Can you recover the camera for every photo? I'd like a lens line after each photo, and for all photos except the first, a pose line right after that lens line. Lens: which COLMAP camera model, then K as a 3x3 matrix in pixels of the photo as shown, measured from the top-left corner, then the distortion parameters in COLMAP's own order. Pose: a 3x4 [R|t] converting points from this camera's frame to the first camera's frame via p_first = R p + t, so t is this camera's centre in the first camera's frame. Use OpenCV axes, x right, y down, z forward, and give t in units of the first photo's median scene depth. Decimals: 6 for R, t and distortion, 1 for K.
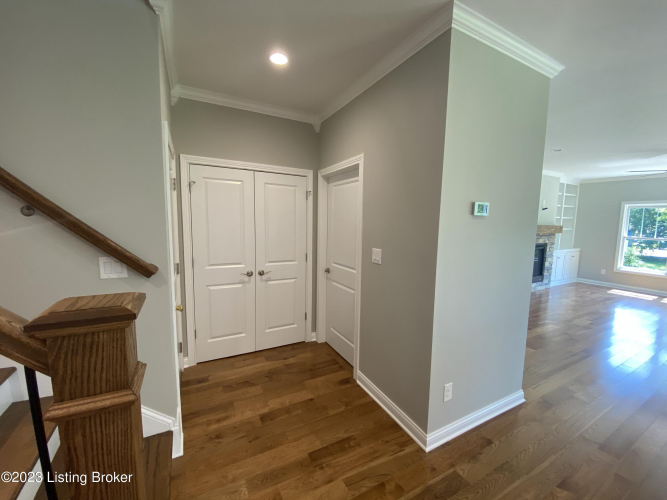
lens RADIAL K [[271.4, 0, 336.7], [0, 271.4, 248.4], [0, 0, 1]] dist [-0.007479, -0.002683]
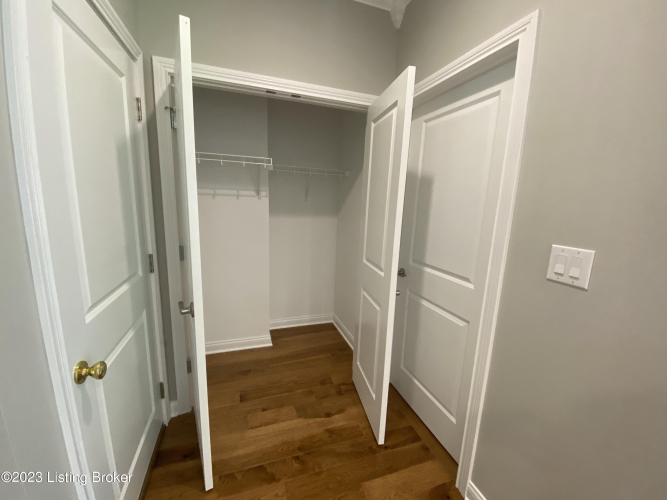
lens RADIAL K [[271.2, 0, 331.8], [0, 271.2, 250.9], [0, 0, 1]] dist [0.002287, 0.000136]
pose [[0.986958, 0.047609, -0.153774, -0.114653], [-0.035624, 0.996176, 0.079778, -0.010735], [0.156985, -0.073259, 0.984880, 0.469804]]
